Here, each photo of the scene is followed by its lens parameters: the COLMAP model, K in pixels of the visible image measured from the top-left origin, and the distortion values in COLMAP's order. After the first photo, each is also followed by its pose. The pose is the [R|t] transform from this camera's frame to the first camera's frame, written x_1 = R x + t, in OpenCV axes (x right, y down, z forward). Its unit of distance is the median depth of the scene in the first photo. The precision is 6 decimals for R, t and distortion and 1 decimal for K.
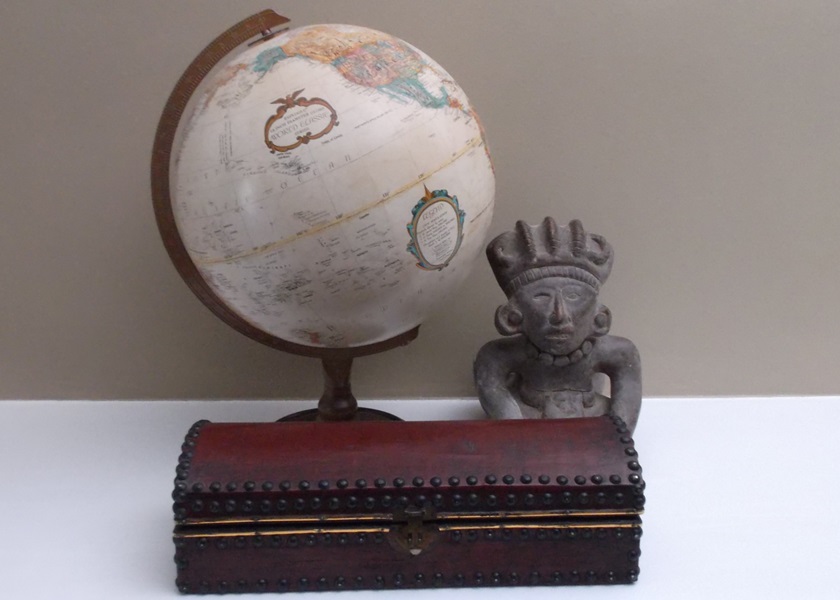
lens RADIAL K [[1017.5, 0, 420.0], [0, 1017.5, 300.0], [0, 0, 1]] dist [0.001848, 0.002408]
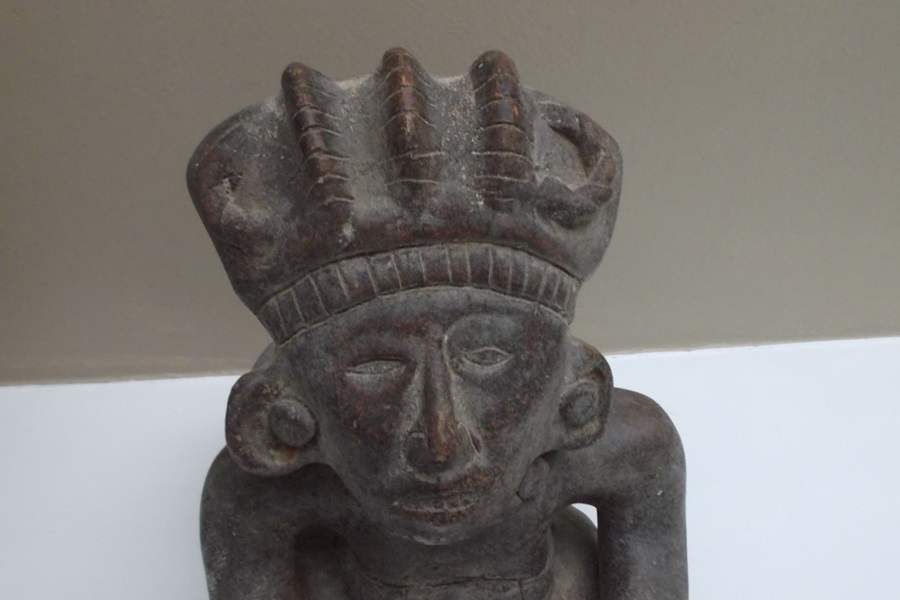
lens RADIAL K [[926.1, 0, 450.0], [0, 926.1, 300.0], [0, 0, 1]] dist [0.001549, 0.002108]
pose [[0.994500, -0.058599, 0.086804, 0.119105], [0.026861, 0.943809, 0.329398, -0.104021], [-0.101229, -0.325255, 0.940193, 0.768099]]
